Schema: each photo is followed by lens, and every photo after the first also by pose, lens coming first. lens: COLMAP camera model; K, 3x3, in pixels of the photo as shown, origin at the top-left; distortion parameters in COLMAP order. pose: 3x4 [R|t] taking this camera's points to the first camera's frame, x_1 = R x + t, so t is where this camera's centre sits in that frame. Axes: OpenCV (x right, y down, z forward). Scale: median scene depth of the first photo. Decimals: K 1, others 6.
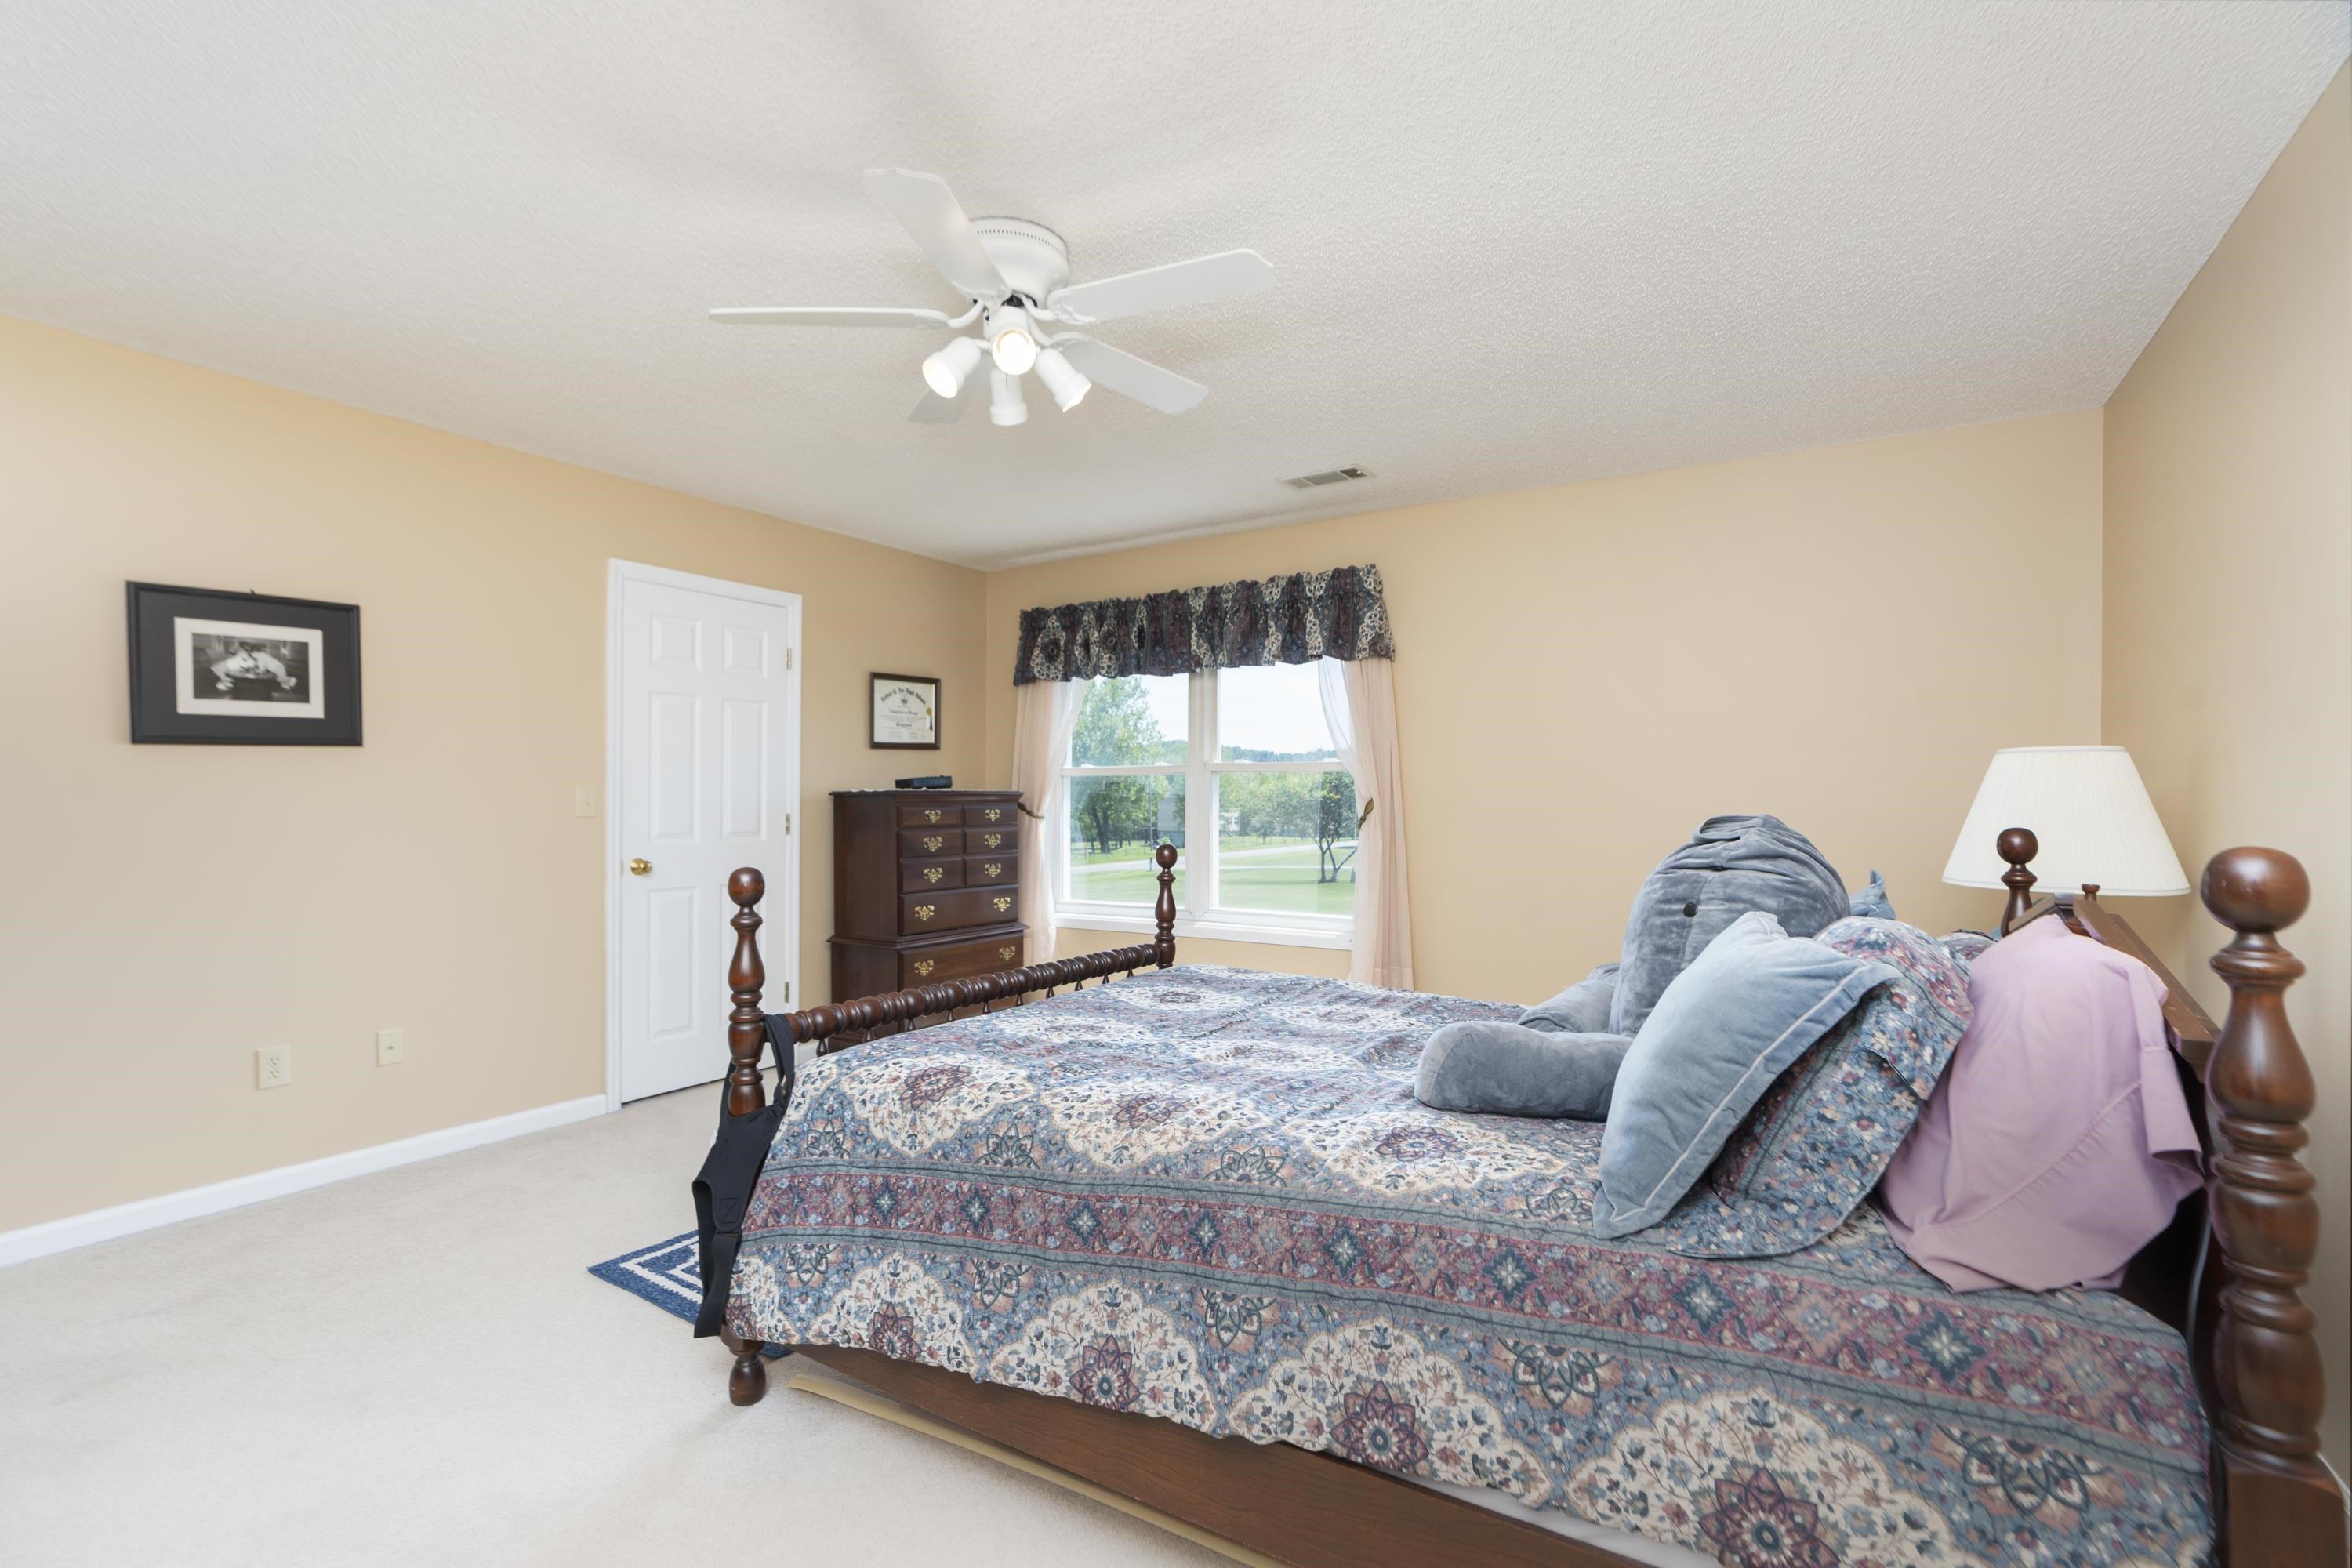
lens RADIAL K [[1071.6, 0, 1124.1], [0, 1071.6, 822.5], [0, 0, 1]] dist [-0.002265, 0.001102]
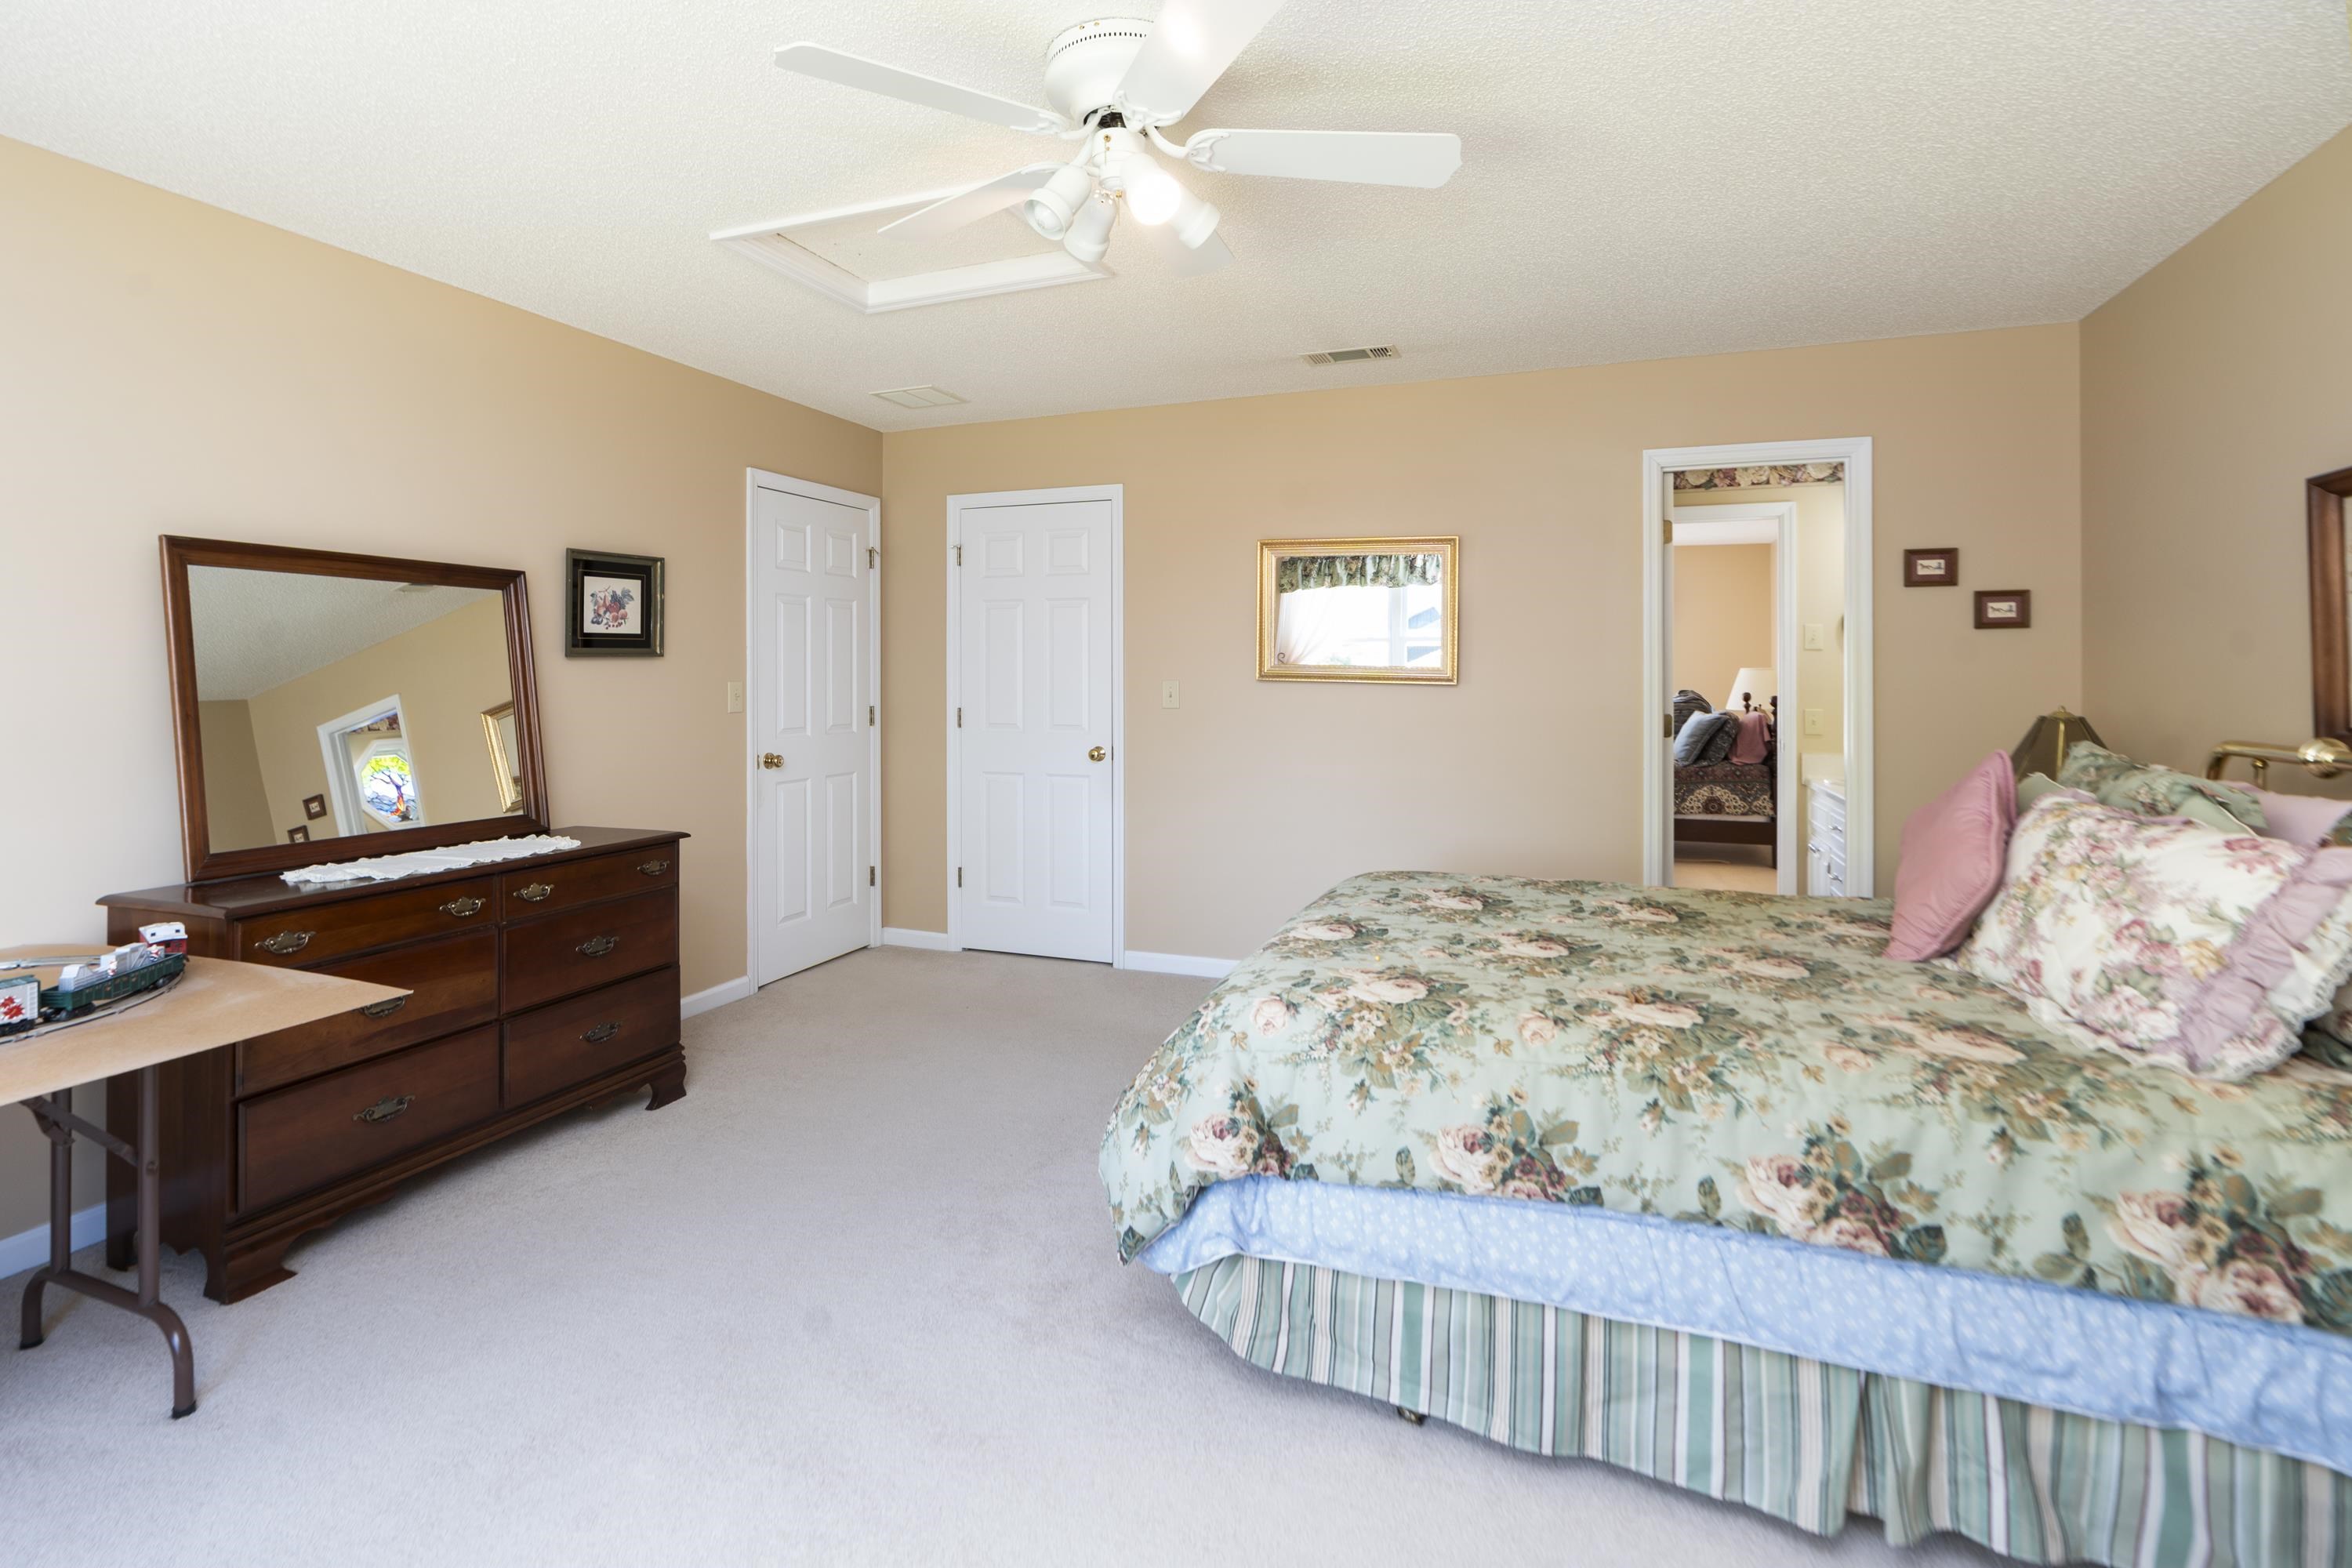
lens RADIAL K [[1071.6, 0, 1179.5], [0, 1071.6, 659.7], [0, 0, 1]] dist [-0.002265, 0.001102]
pose [[0.978350, 0.005139, 0.206895, -3.328486], [-0.000802, 0.999778, -0.021040, -0.049360], [-0.206958, 0.020419, 0.978137, -3.989544]]
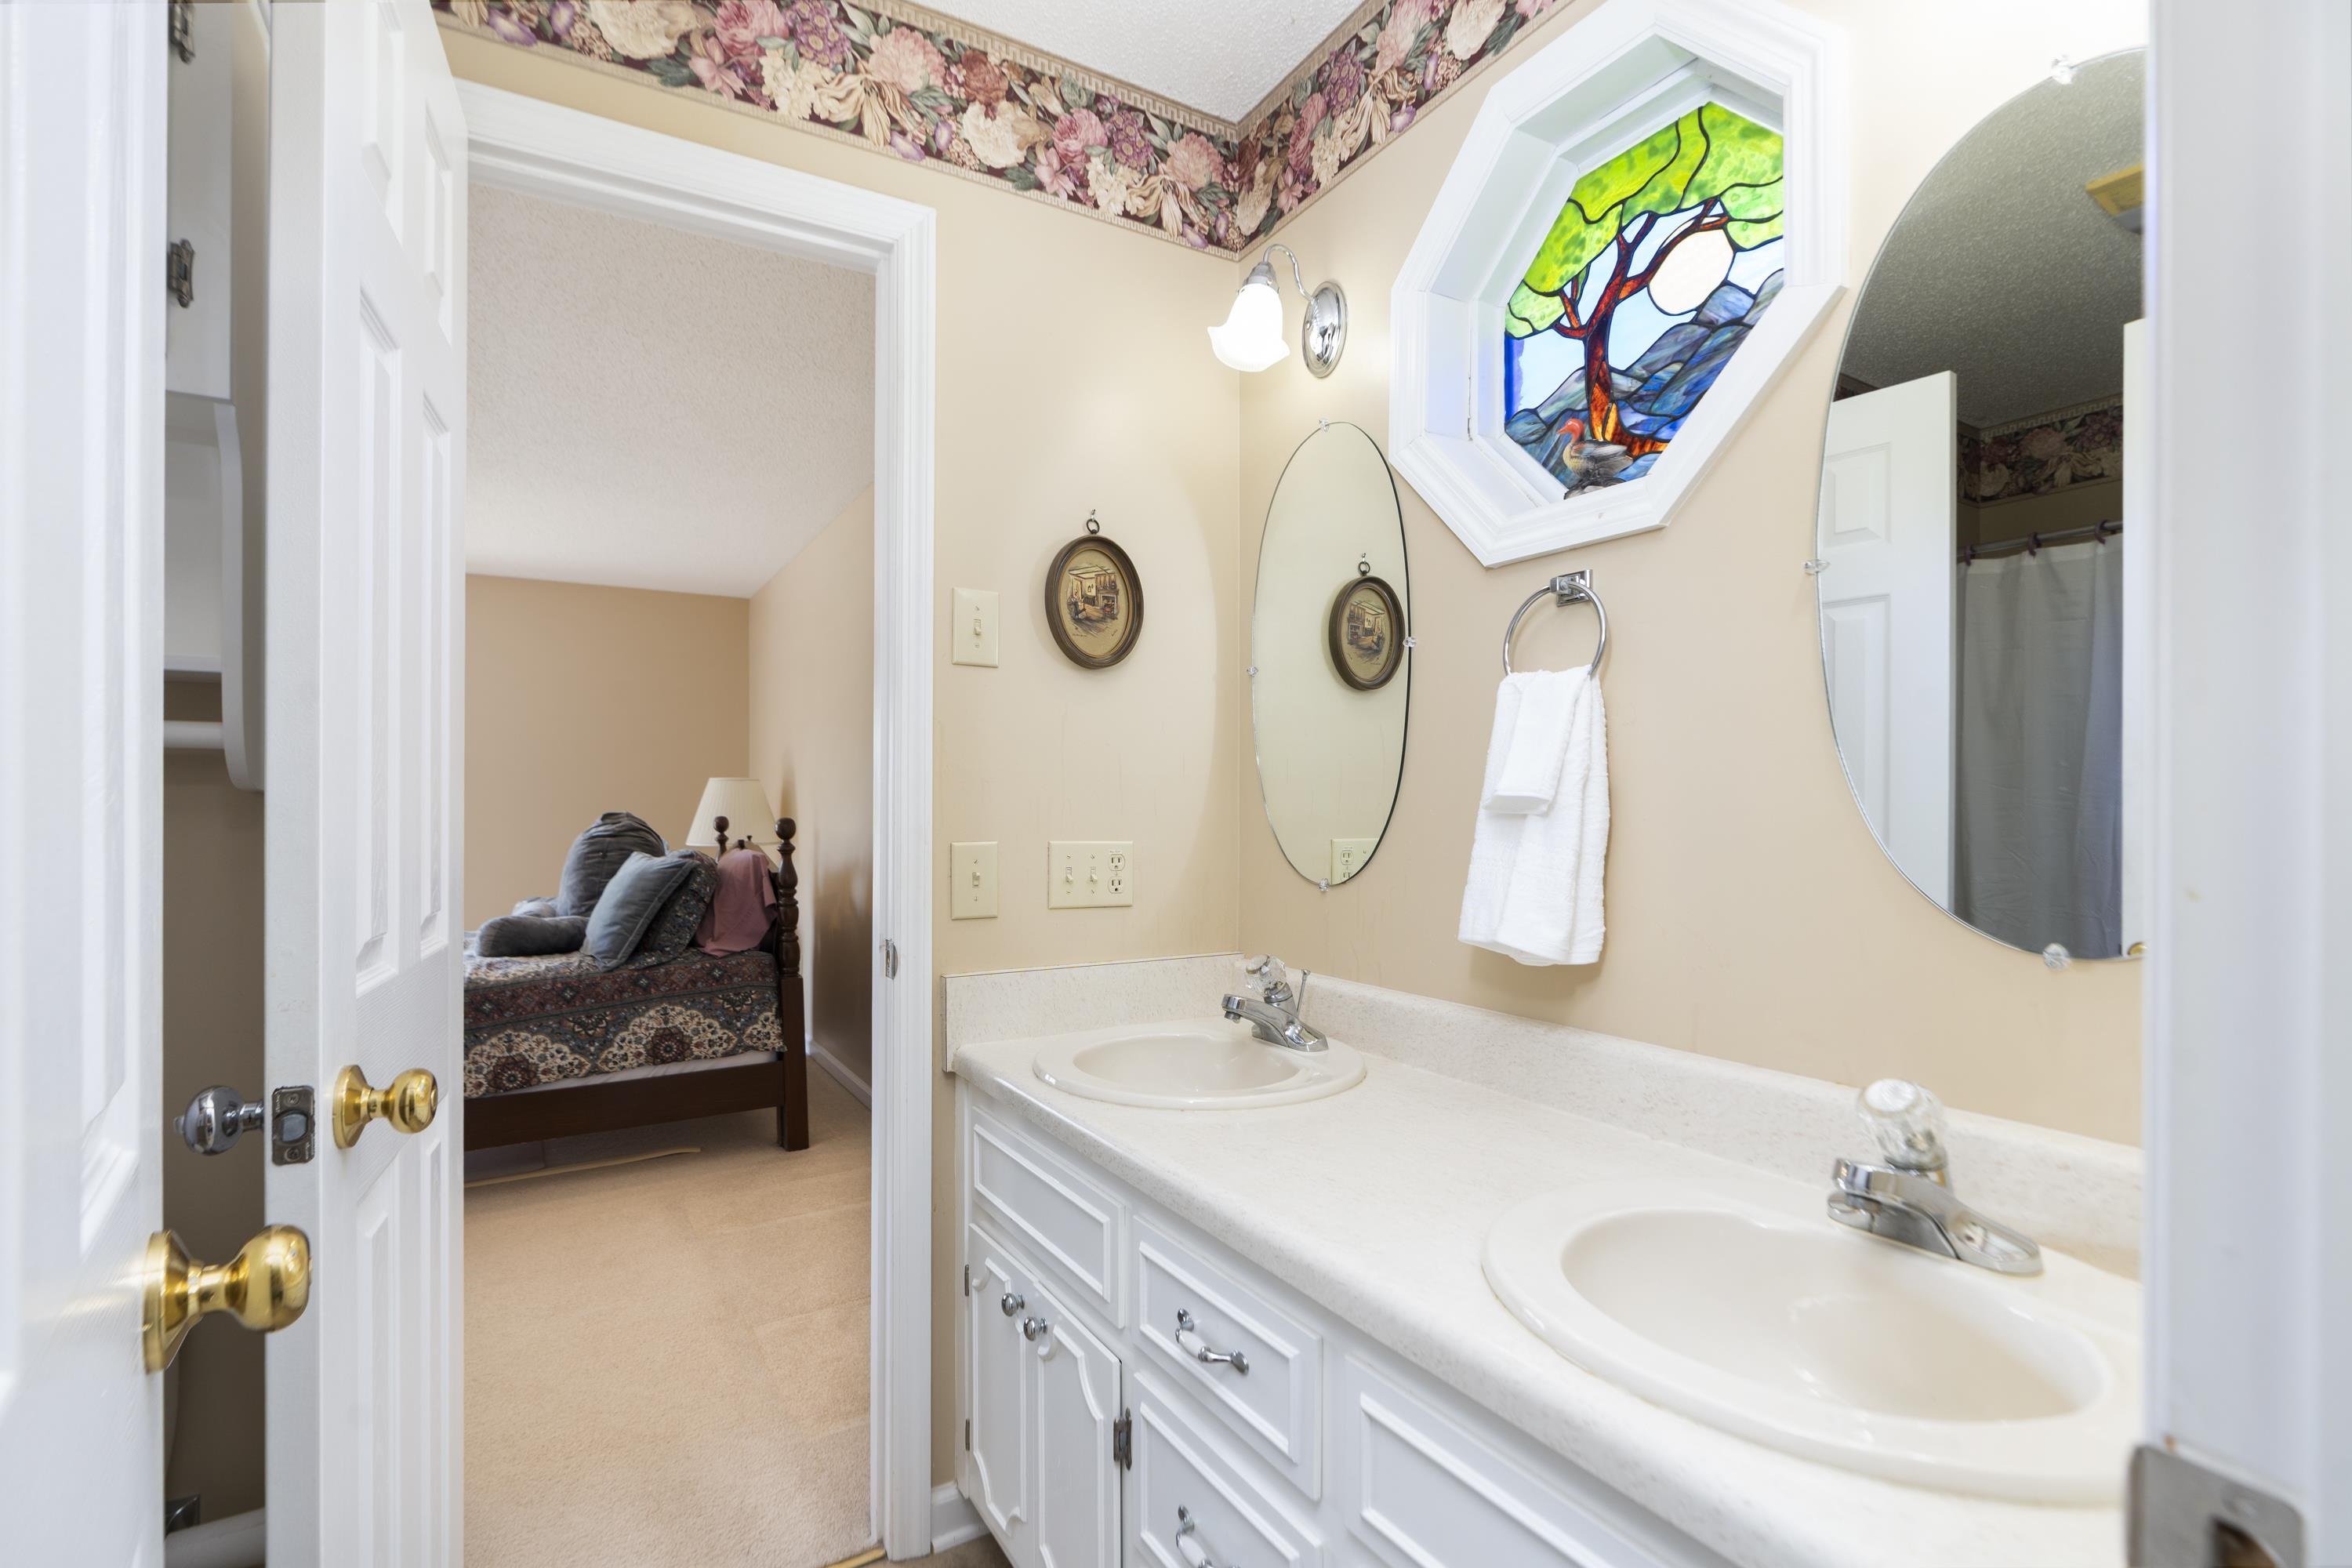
lens RADIAL K [[1071.6, 0, 1167.8], [0, 1071.6, 789.8], [0, 0, 1]] dist [-0.002265, 0.001102]
pose [[0.439574, 0.011337, 0.898135, -1.343233], [0.015250, 0.999682, -0.020082, 0.014573], [-0.898077, 0.022524, 0.439261, -1.441250]]
